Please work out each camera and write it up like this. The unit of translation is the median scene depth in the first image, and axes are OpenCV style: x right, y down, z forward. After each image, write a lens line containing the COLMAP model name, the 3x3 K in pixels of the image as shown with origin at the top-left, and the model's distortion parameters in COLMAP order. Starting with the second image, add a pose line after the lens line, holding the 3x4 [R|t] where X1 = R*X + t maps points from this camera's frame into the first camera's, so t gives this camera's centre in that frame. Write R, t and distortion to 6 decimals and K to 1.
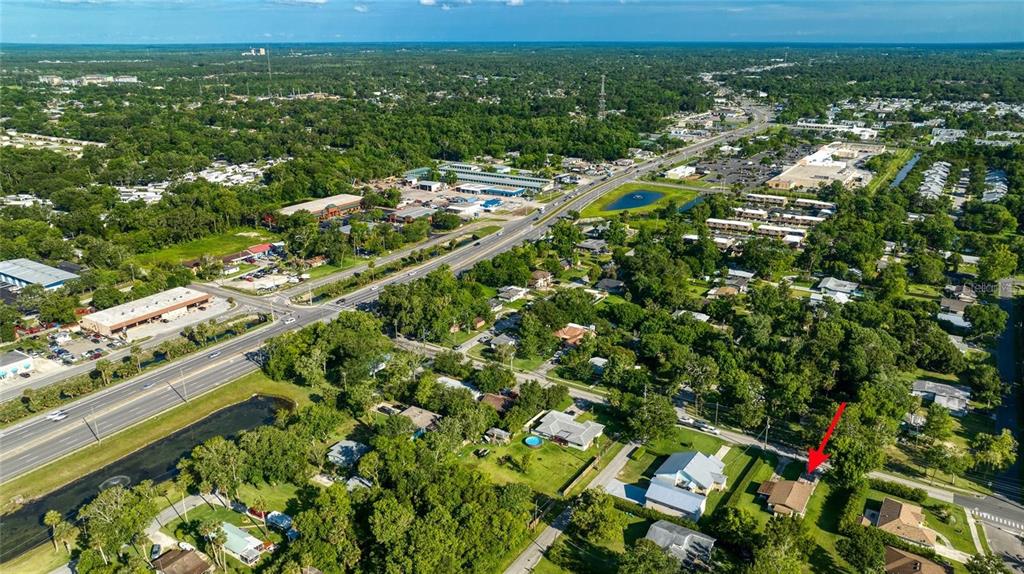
lens RADIAL K [[732.3, 0, 512.0], [0, 732.3, 287.0], [0, 0, 1]] dist [-0.032058, 0.029890]
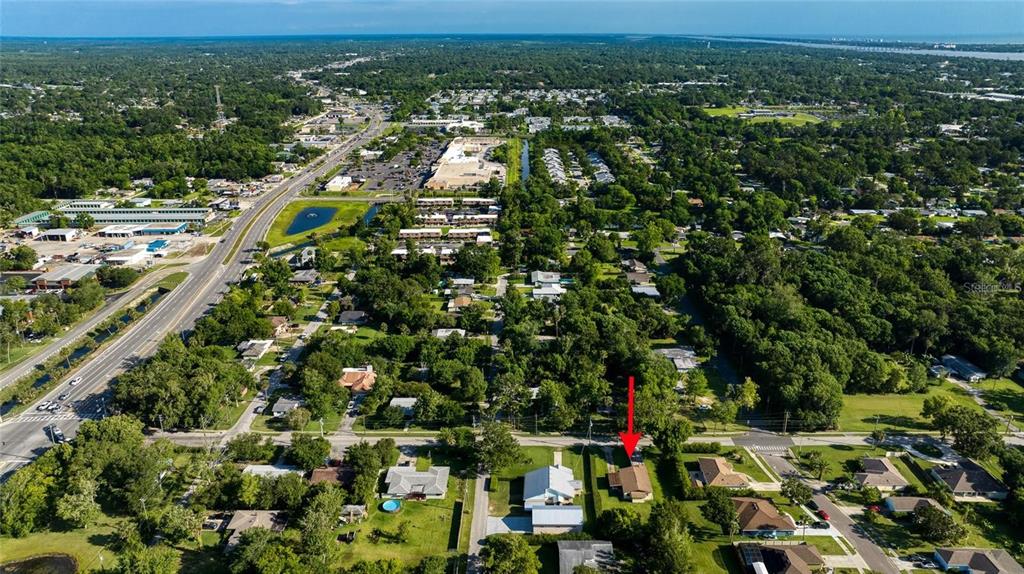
lens RADIAL K [[732.3, 0, 512.0], [0, 732.3, 287.0], [0, 0, 1]] dist [-0.032058, 0.029890]
pose [[0.844608, -0.178914, 0.504606, -0.167934], [0.173580, 0.983108, 0.058035, -0.061405], [-0.506465, 0.038573, 0.861397, 0.055046]]
